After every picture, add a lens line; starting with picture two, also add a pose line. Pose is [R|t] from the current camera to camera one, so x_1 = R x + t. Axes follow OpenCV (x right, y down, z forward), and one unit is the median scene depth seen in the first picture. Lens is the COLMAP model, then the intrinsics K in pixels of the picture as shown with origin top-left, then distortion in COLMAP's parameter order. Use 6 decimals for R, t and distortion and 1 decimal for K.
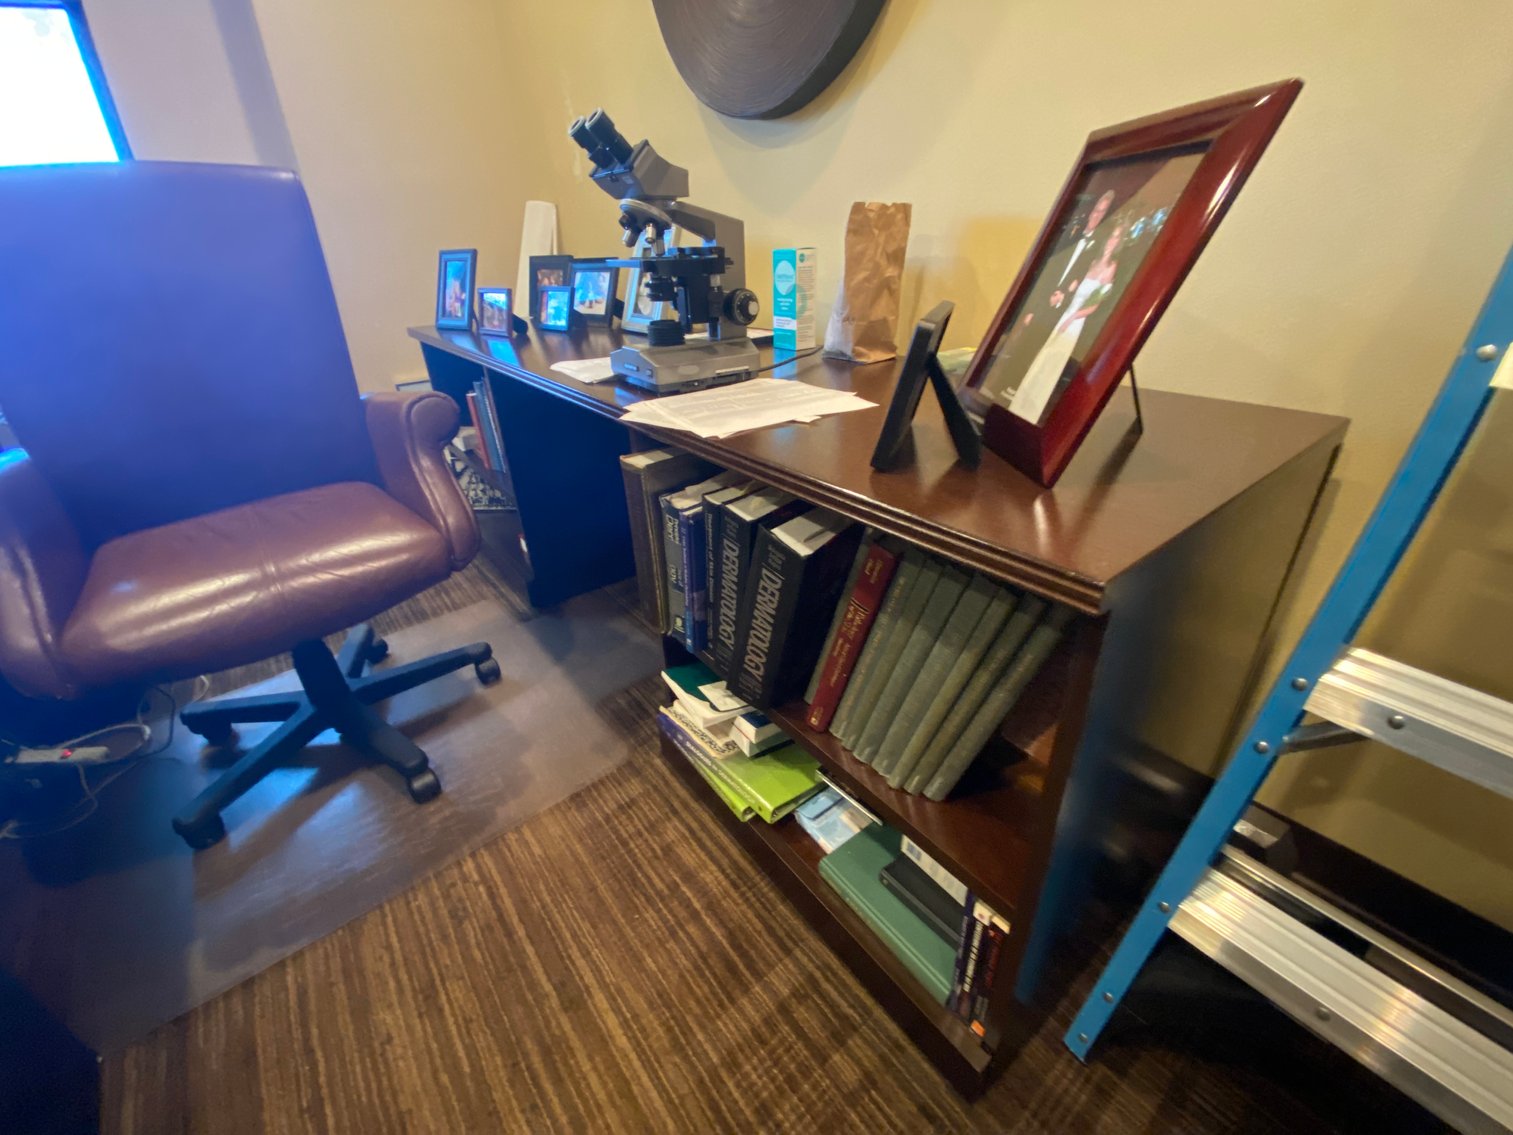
lens RADIAL K [[664.4, 0, 756.5], [0, 664.4, 567.5], [0, 0, 1]] dist [0.047589, -0.000100]
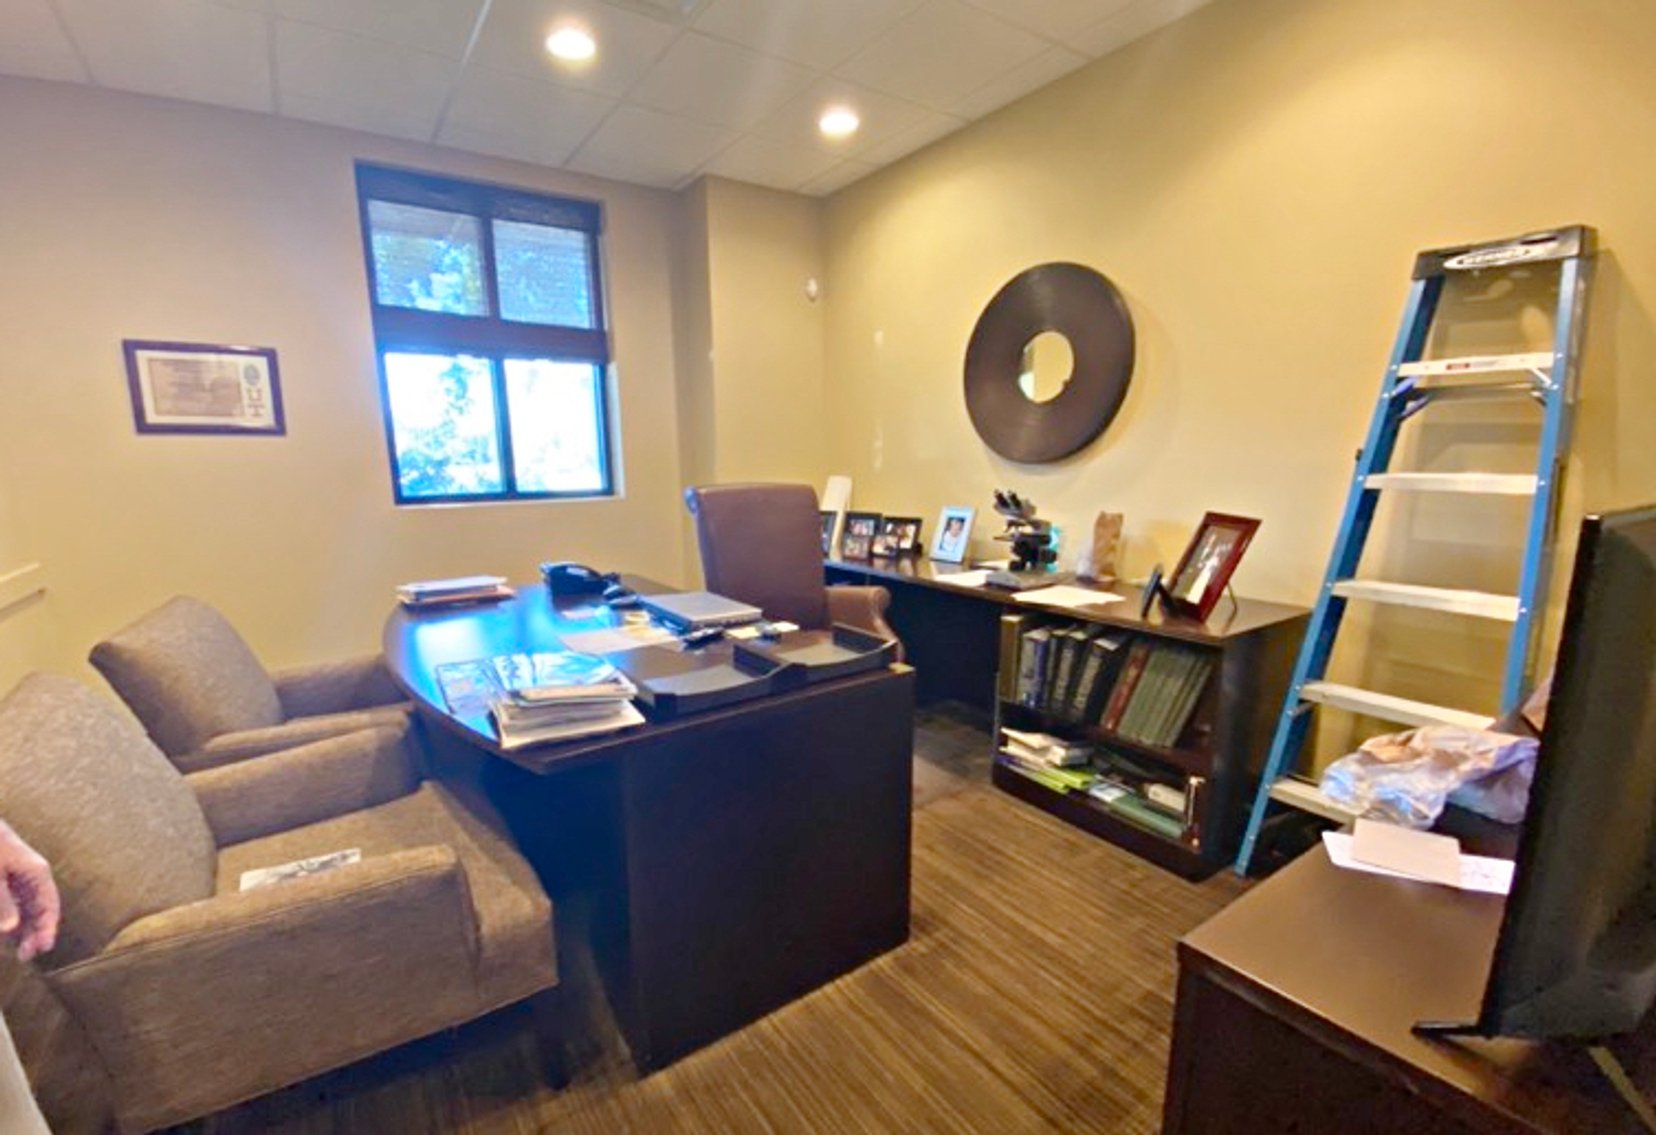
lens RADIAL K [[611.6, 0, 828.0], [0, 611.6, 567.5], [0, 0, 1]] dist [-0.000210, -0.000027]
pose [[0.989690, 0.037430, -0.138251, -0.583617], [-0.077670, 0.951252, -0.298475, 0.393778], [0.120339, 0.306136, 0.944351, -1.259074]]
